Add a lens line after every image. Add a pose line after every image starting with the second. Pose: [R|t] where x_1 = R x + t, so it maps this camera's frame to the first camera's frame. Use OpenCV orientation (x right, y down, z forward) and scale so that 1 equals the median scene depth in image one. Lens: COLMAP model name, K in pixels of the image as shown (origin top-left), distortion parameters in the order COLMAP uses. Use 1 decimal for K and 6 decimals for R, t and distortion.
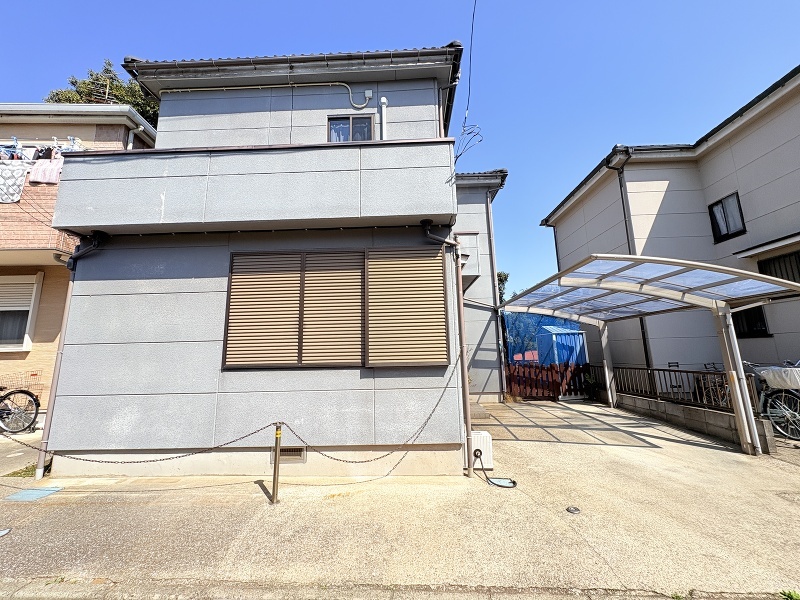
lens RADIAL K [[316.9, 0, 398.2], [0, 316.9, 298.0], [0, 0, 1]] dist [-0.000997, 0.000533]
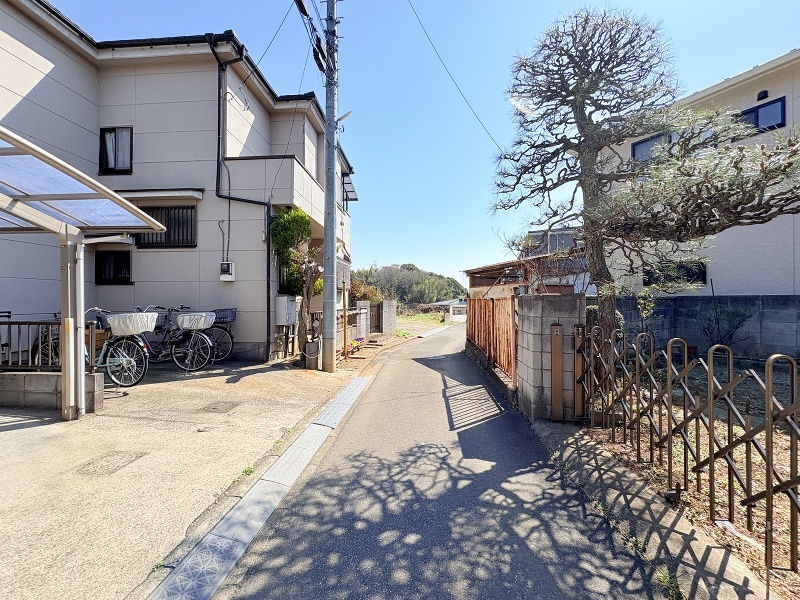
lens RADIAL K [[316.9, 0, 400.2], [0, 316.9, 297.6], [0, 0, 1]] dist [-0.000997, 0.000533]
pose [[0.029389, 0.030447, 0.999104, 0.334302], [-0.173659, 0.984491, -0.024894, 0.065892], [-0.984367, -0.172772, 0.034221, 0.210204]]
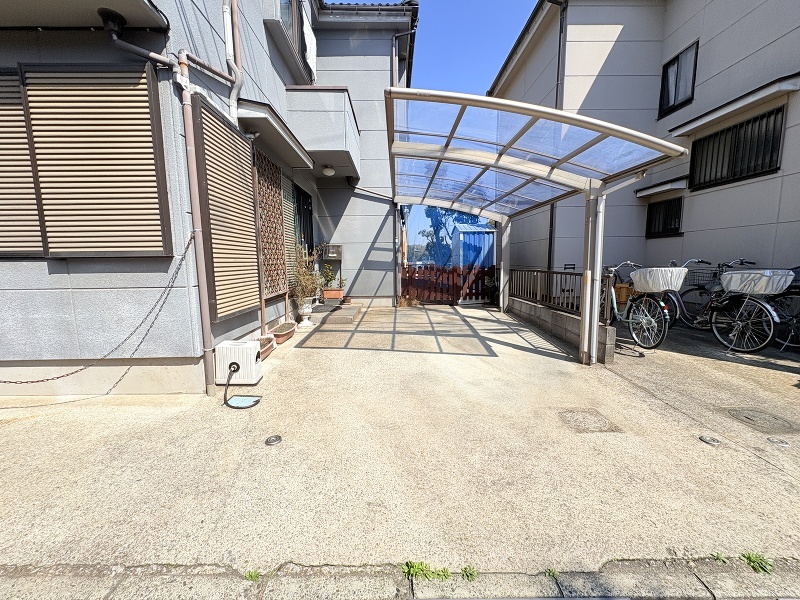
lens RADIAL K [[316.9, 0, 398.8], [0, 316.9, 298.0], [0, 0, 1]] dist [-0.000997, 0.000533]
pose [[0.998738, 0.004444, 0.050033, 0.566325], [-0.018723, 0.957236, 0.288703, 0.077477], [-0.046611, -0.289275, 0.956111, 0.243091]]
